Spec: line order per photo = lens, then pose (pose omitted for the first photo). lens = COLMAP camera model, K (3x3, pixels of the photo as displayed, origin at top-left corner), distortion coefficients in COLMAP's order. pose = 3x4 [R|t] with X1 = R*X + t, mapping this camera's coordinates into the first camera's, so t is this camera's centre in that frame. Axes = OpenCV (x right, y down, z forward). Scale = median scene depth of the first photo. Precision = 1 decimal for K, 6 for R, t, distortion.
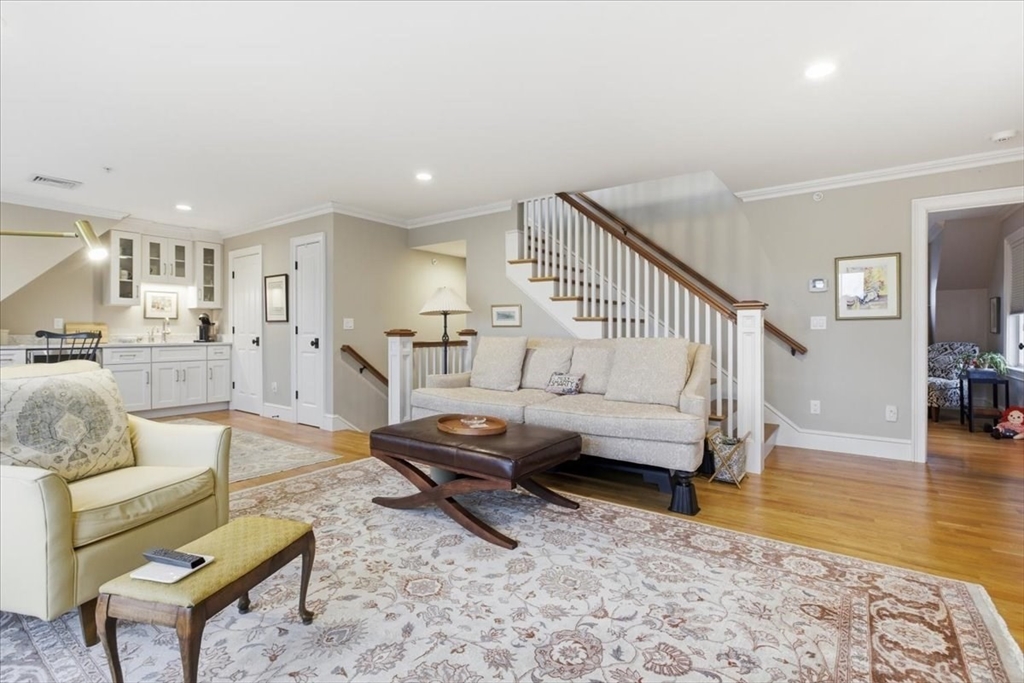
lens RADIAL K [[482.3, 0, 508.2], [0, 482.3, 330.7], [0, 0, 1]] dist [-0.002181, 0.000820]
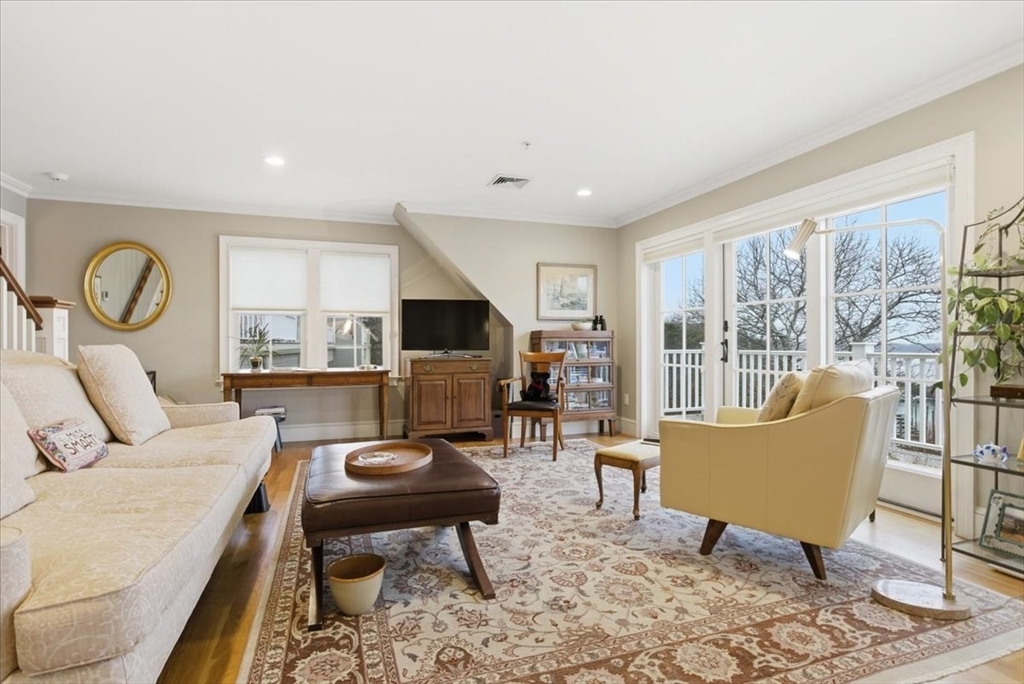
lens RADIAL K [[493.0, 0, 509.0], [0, 493.0, 345.2], [0, 0, 1]] dist [-0.005552, 0.000432]
pose [[-0.822396, -0.001537, 0.568913, -0.690594], [0.001399, 0.999988, 0.004724, 0.016035], [-0.568913, 0.004681, -0.822384, 1.574365]]
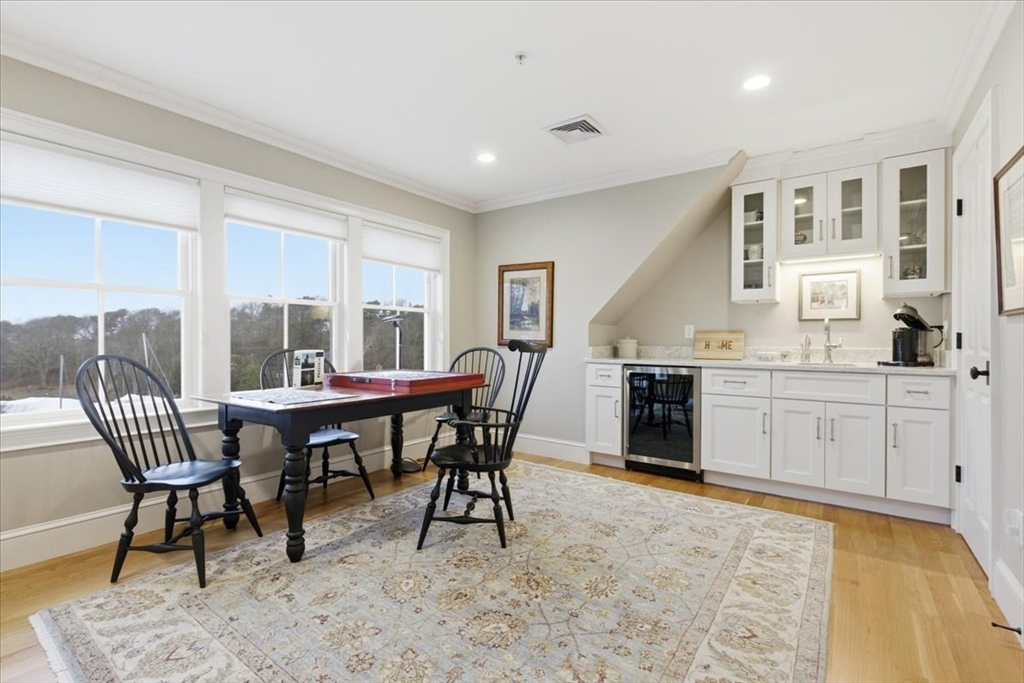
lens RADIAL K [[463.4, 0, 512.0], [0, 463.4, 341.5], [0, 0, 1]] dist [-0.003167, -0.000041]
pose [[-0.005683, 0.000366, -0.999984, -0.372360], [-0.004990, 0.999987, 0.000395, 0.002451], [0.999971, 0.004992, -0.005681, 1.349142]]
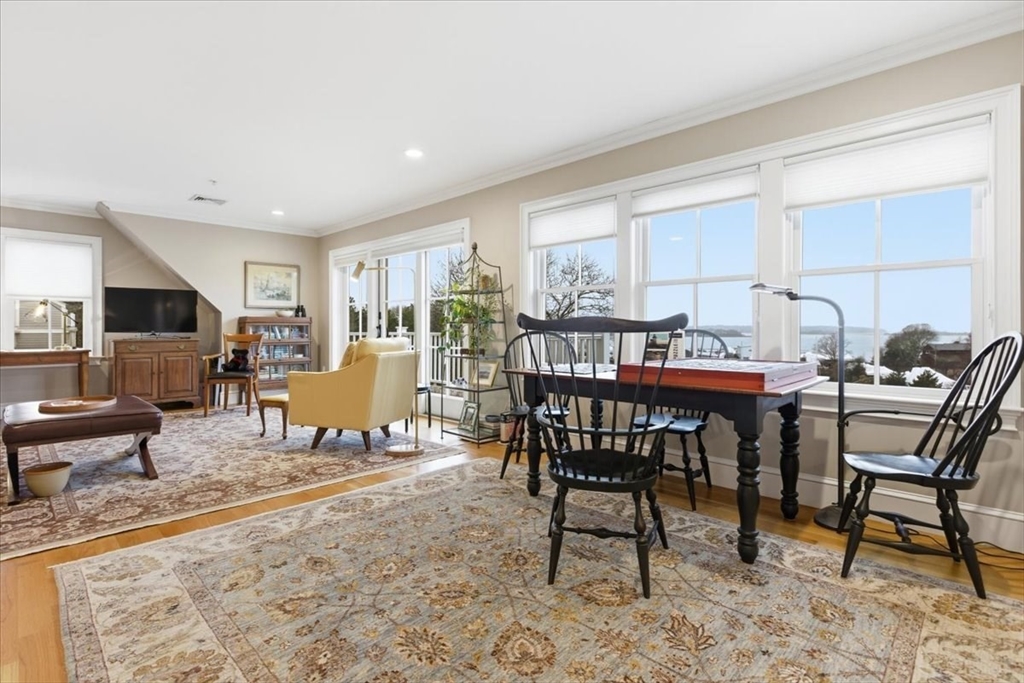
lens RADIAL K [[482.3, 0, 508.2], [0, 482.3, 330.7], [0, 0, 1]] dist [-0.002181, 0.000820]
pose [[-0.988732, -0.003496, 0.149655, -1.264371], [-0.002636, 0.999979, 0.005950, 0.018994], [-0.149672, 0.005488, -0.988720, 2.012062]]
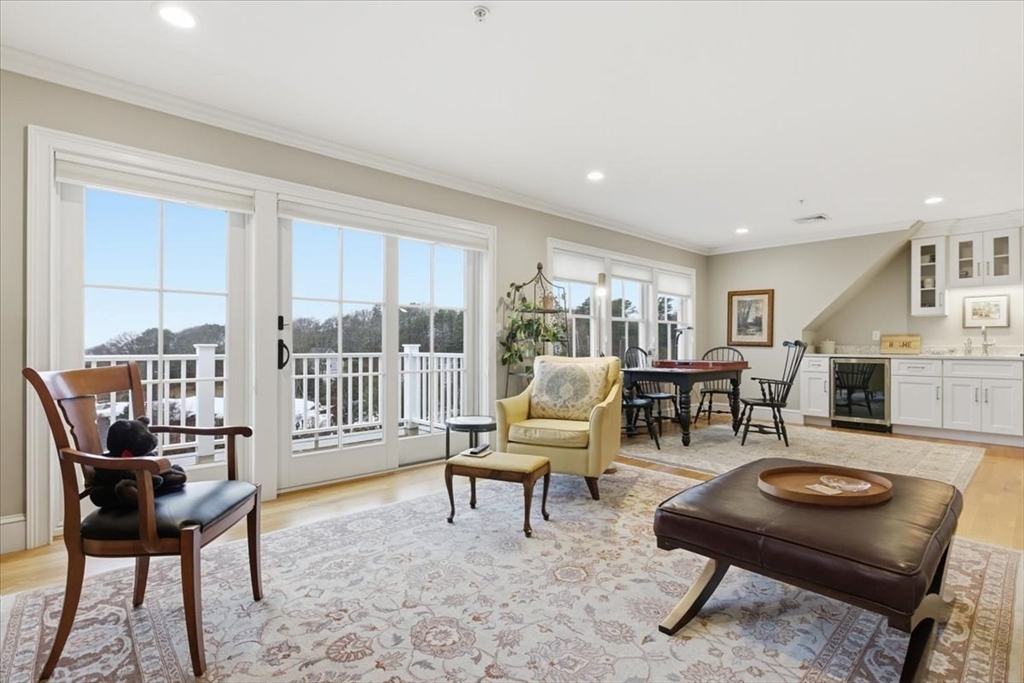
lens RADIAL K [[493.0, 0, 509.0], [0, 493.0, 344.7], [0, 0, 1]] dist [-0.005552, 0.000432]
pose [[-0.204658, -0.002949, -0.978829, 0.639569], [-0.001881, 0.999995, -0.002620, 0.019412], [0.978832, 0.001305, -0.204663, 0.756601]]
